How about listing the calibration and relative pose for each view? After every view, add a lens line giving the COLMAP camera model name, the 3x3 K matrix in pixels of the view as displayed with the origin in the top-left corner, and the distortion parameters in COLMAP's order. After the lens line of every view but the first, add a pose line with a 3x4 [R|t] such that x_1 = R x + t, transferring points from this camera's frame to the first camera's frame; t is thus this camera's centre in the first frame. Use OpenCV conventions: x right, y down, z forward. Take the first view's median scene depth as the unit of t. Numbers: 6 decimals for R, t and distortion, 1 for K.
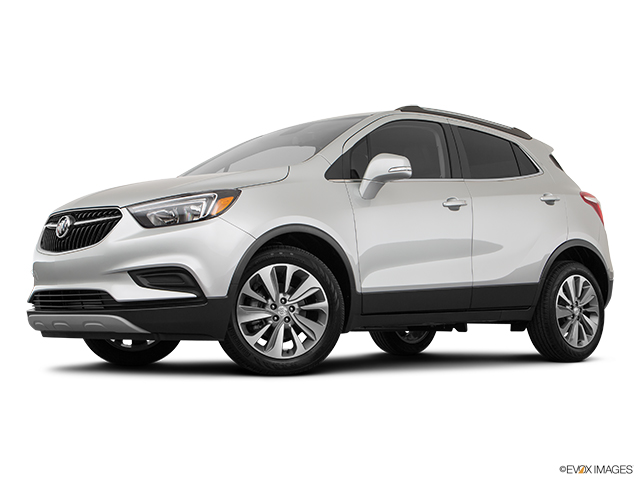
lens RADIAL K [[1087.7, 0, 321.4], [0, 1087.7, 239.2], [0, 0, 1]] dist [0.092340, 0.000000]
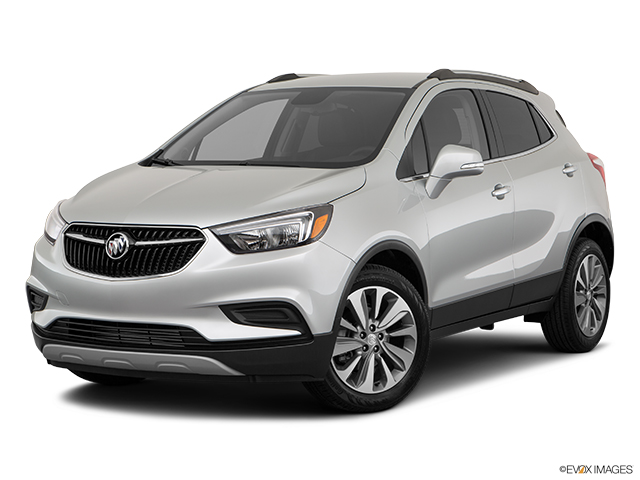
lens RADIAL K [[1572.1, 0, 321.8], [0, 1572.1, 239.4], [0, 0, 1]] dist [0.212140, 0.000000]
pose [[0.960815, -0.014138, 0.276831, -0.424752], [-0.019878, 0.992613, 0.119687, -0.165743], [-0.276478, -0.120500, 0.953436, -0.194742]]
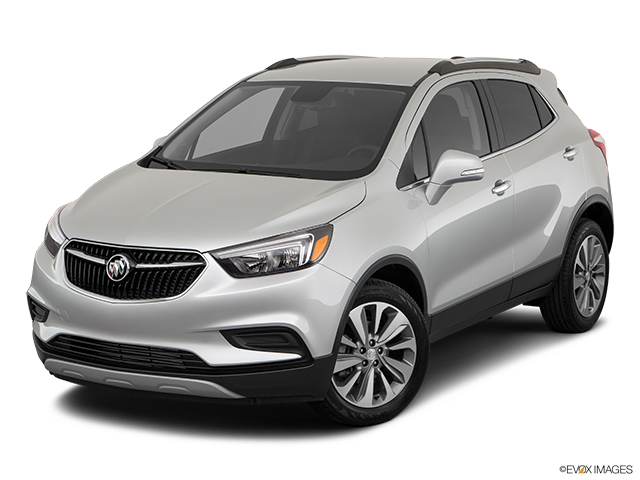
lens RADIAL K [[1590.7, 0, 322.0], [0, 1590.7, 242.6], [0, 0, 1]] dist [0.208503, 0.000000]
pose [[0.960240, -0.037208, 0.276687, -0.428697], [-0.021134, 0.978547, 0.204936, -0.287445], [-0.278376, -0.202635, 0.938853, -0.189861]]
